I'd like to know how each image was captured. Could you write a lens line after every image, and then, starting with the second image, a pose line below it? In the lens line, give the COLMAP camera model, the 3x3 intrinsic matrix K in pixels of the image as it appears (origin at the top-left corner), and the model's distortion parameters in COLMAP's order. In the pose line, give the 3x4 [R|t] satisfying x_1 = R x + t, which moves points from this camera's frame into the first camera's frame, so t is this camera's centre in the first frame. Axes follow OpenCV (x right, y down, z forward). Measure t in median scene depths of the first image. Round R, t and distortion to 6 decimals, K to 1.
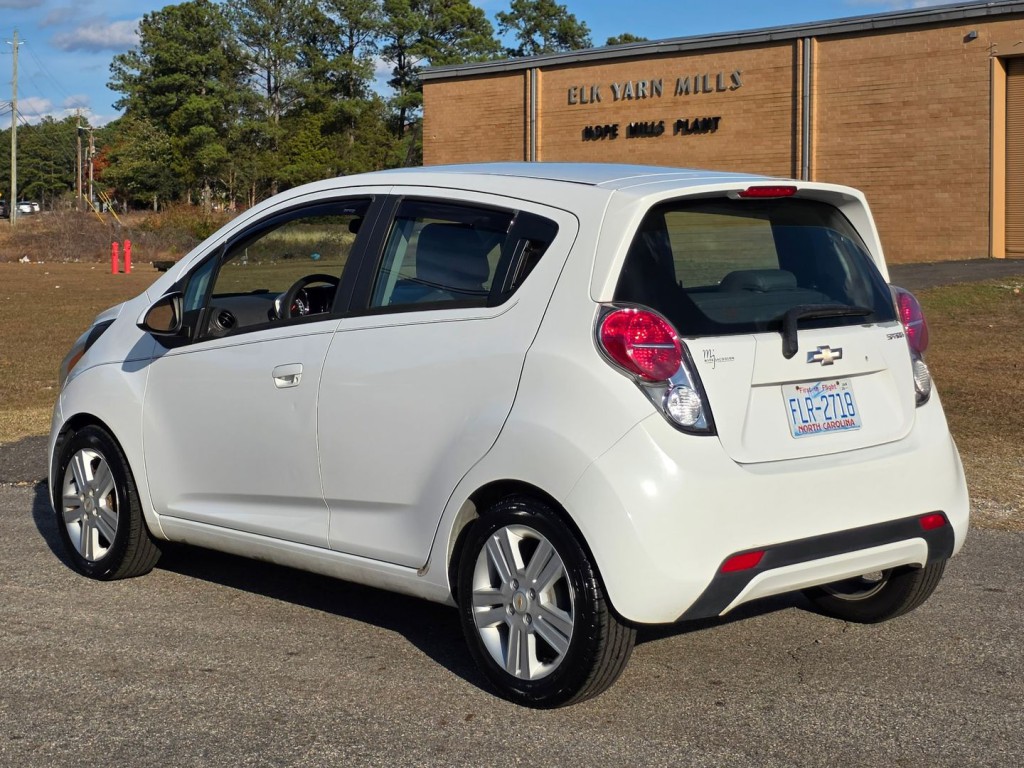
lens RADIAL K [[1800.7, 0, 514.4], [0, 1800.7, 293.4], [0, 0, 1]] dist [0.143155, -0.072196]
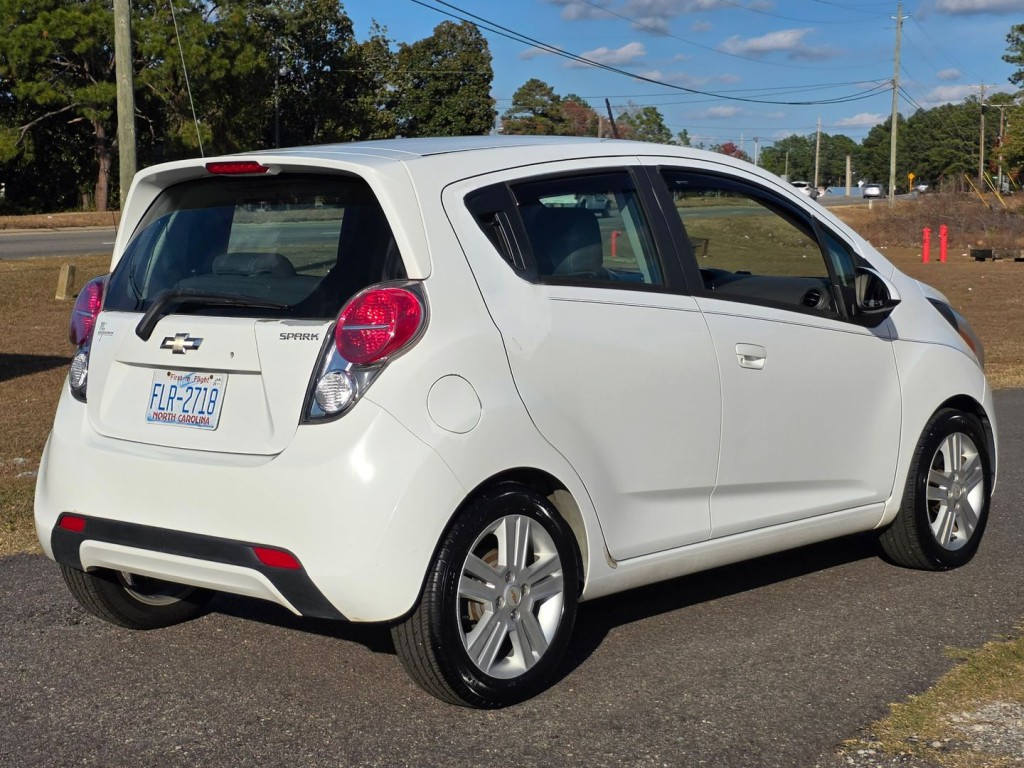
lens RADIAL K [[1820.4, 0, 512.8], [0, 1820.4, 383.6], [0, 0, 1]] dist [-0.018746, -0.045243]
pose [[0.124138, 0.100194, -0.987193, 1.060643], [-0.044886, 0.994438, 0.095285, -0.040136], [0.991249, 0.032482, 0.127945, 0.988270]]
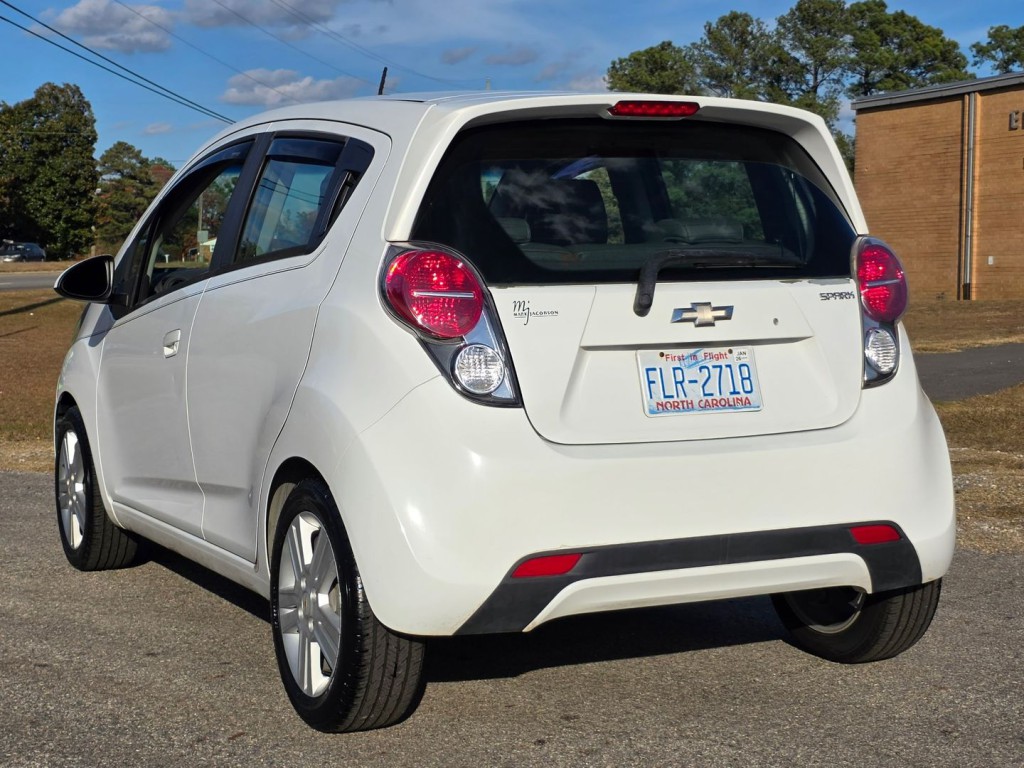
lens RADIAL K [[1759.2, 0, 510.1], [0, 1759.2, 403.3], [0, 0, 1]] dist [0.153440, -0.269314]
pose [[0.960300, 0.021266, -0.278157, 0.287248], [-0.011474, 0.999257, 0.036783, 0.043040], [0.278732, -0.032131, 0.959831, 0.225498]]
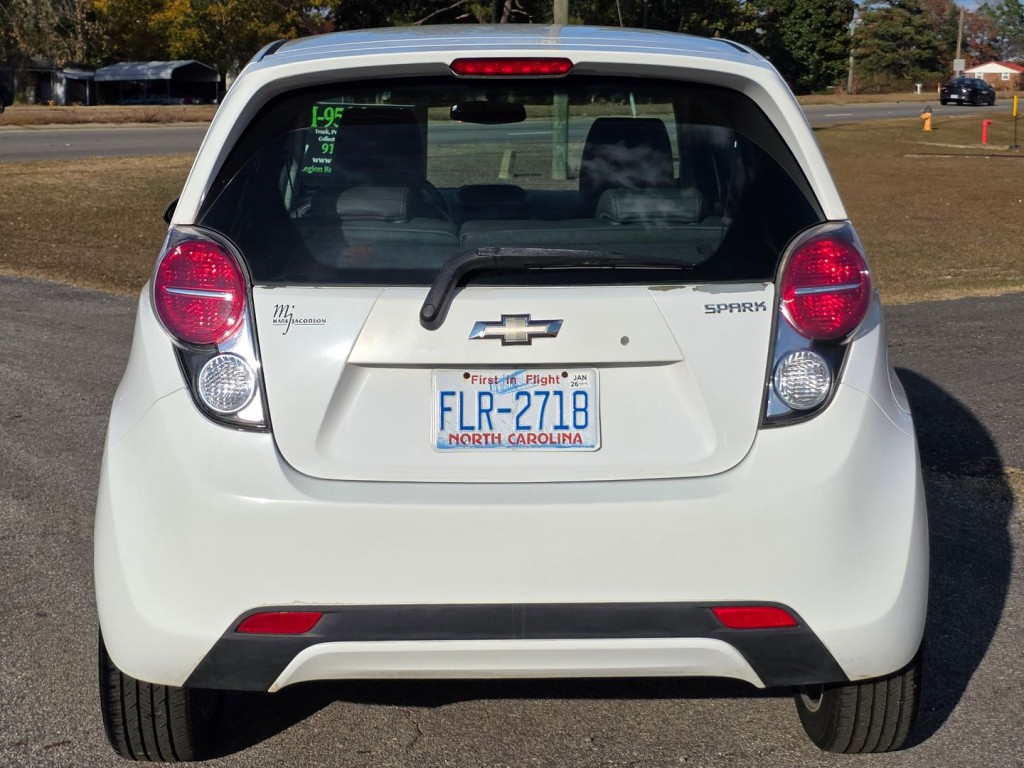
lens RADIAL K [[1748.3, 0, 511.4], [0, 1748.3, 367.6], [0, 0, 1]] dist [0.245984, -1.572322]
pose [[0.760258, 0.109699, -0.640292, 0.531815], [-0.039509, 0.991622, 0.122980, -0.026273], [0.648419, -0.068199, 0.758223, 0.500743]]
